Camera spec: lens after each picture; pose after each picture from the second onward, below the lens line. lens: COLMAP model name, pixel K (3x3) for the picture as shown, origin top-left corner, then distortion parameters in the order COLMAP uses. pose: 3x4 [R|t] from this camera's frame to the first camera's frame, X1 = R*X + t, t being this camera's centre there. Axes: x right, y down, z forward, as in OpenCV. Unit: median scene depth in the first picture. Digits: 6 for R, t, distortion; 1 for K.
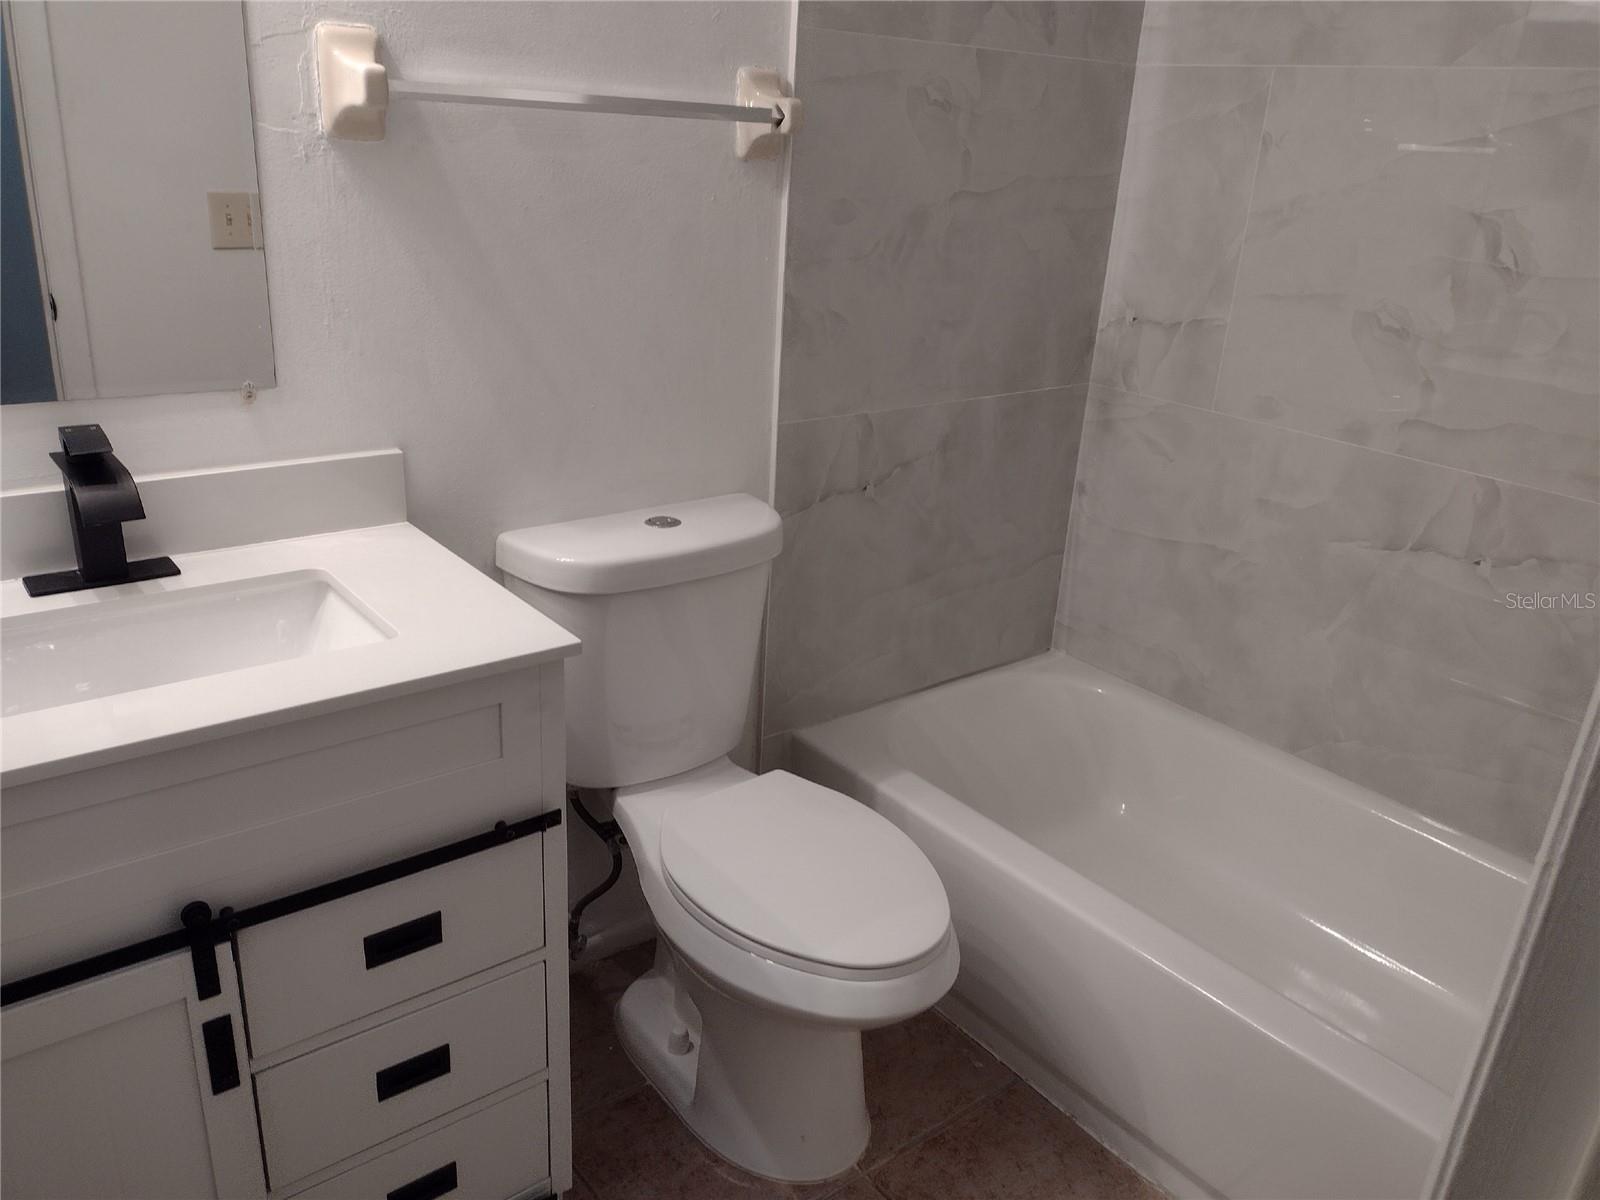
lens RADIAL K [[1241.2, 0, 800.0], [0, 1241.2, 600.0], [0, 0, 1]] dist [0.058892, -0.104774]
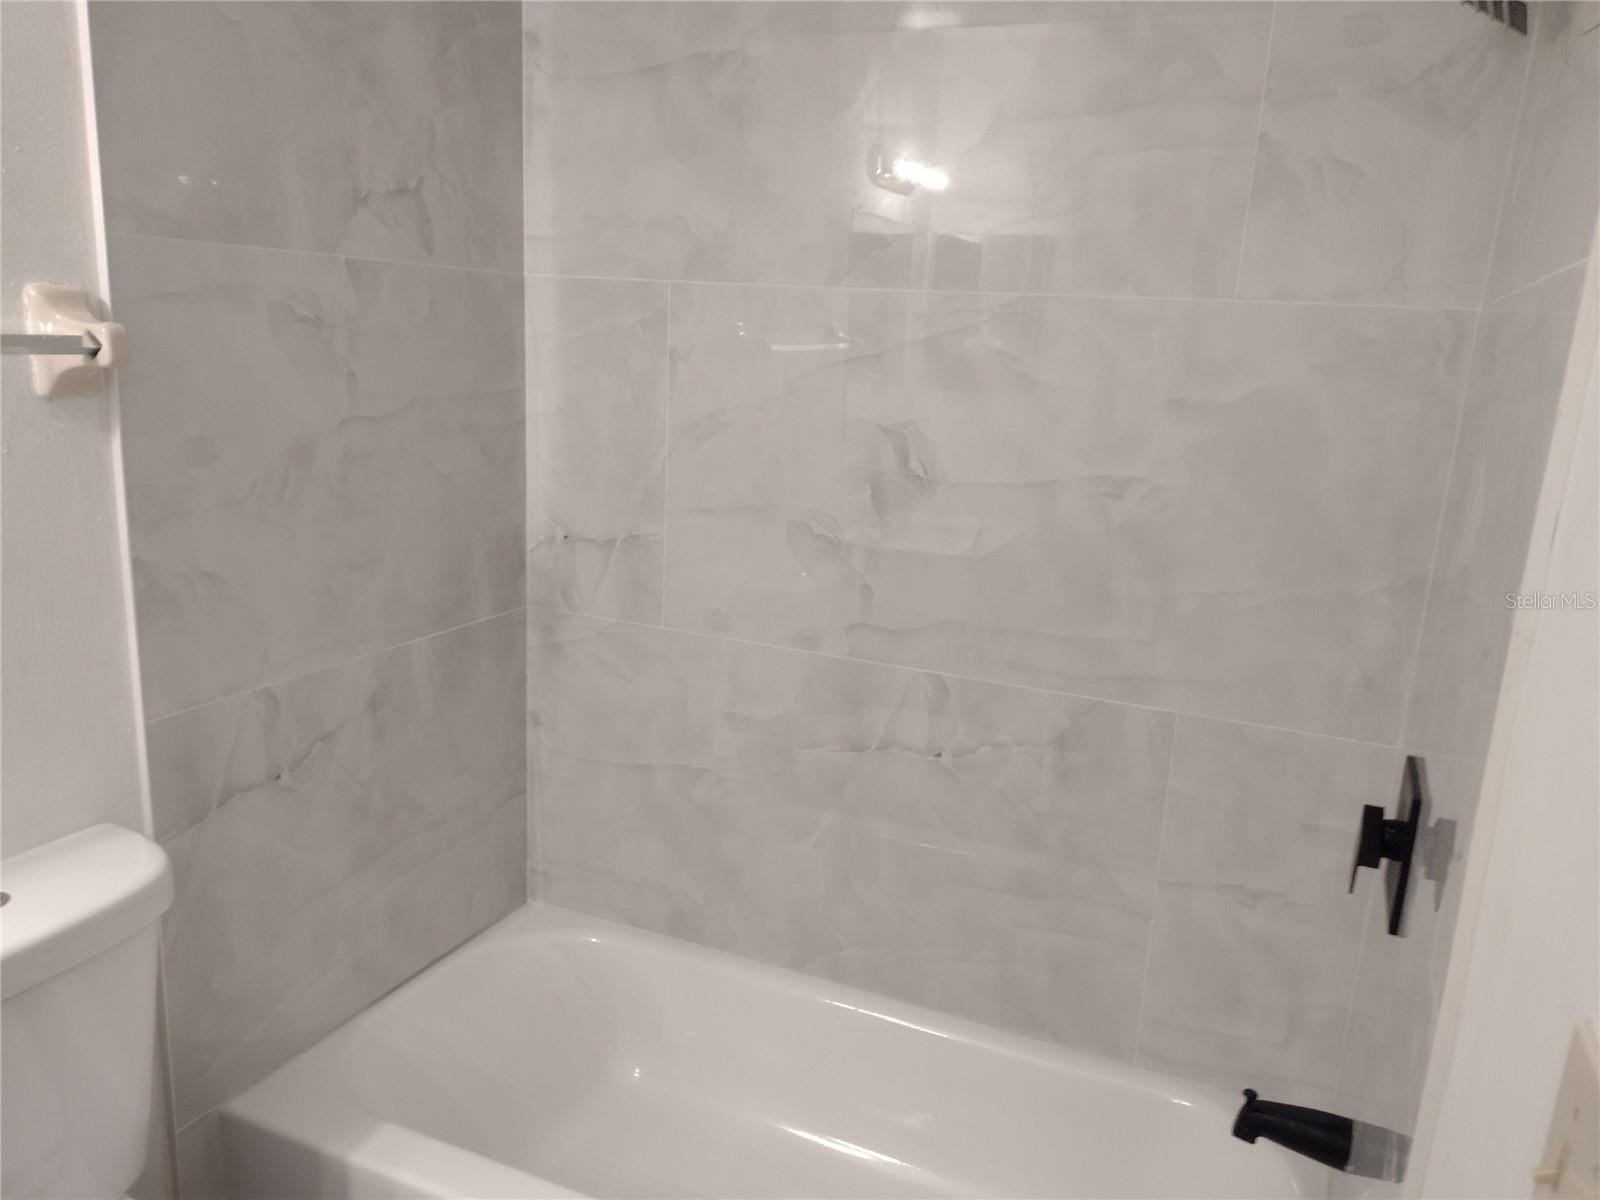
lens RADIAL K [[1196.6, 0, 800.0], [0, 1196.6, 600.0], [0, 0, 1]] dist [0.059055, -0.069732]
pose [[0.879407, -0.121295, 0.460360, 0.003213], [0.169461, 0.983417, -0.064607, -0.096231], [-0.444889, 0.134829, 0.885378, 0.141344]]
